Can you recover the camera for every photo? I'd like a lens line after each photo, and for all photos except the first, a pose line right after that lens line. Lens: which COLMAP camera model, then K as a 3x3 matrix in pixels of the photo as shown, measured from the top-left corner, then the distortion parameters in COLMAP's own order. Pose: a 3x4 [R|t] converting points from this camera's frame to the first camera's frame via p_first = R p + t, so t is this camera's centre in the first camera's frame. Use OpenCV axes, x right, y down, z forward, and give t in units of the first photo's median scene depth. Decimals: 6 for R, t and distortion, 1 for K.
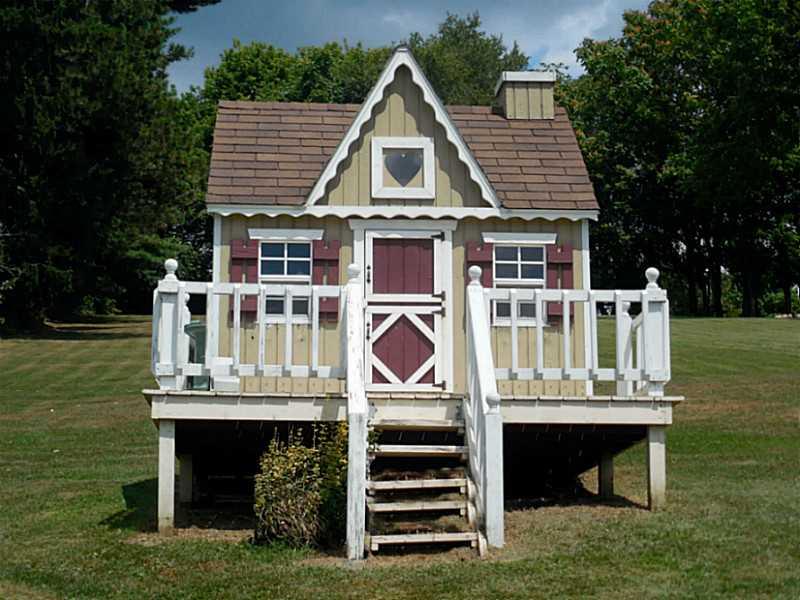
lens RADIAL K [[1934.2, 0, 400.0], [0, 1934.2, 300.0], [0, 0, 1]] dist [-1.795304, 0.050614]
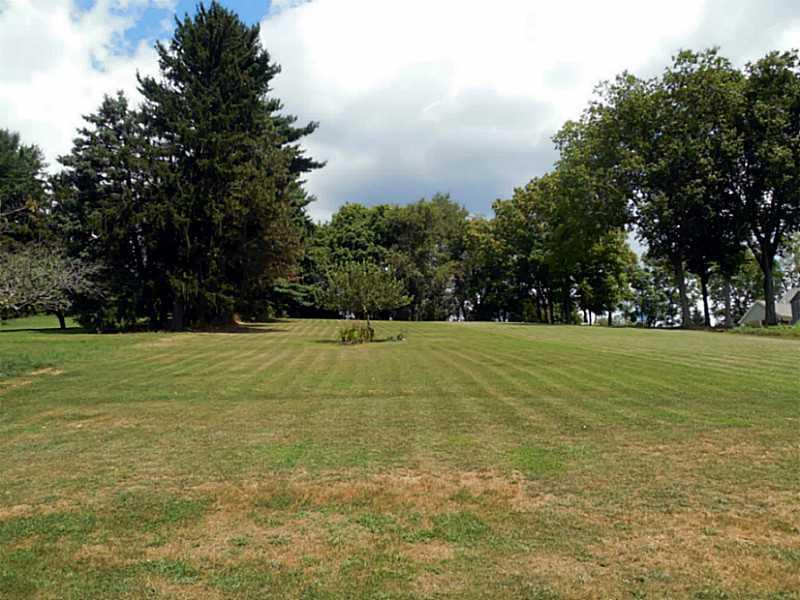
lens RADIAL K [[603.8, 0, 400.0], [0, 603.8, 300.0], [0, 0, 1]] dist [-0.003563, 0.002717]
pose [[0.999116, 0.004369, -0.041808, 0.013851], [-0.005192, 0.999794, -0.019605, -0.001219], [0.041714, 0.019804, 0.998933, 0.255477]]
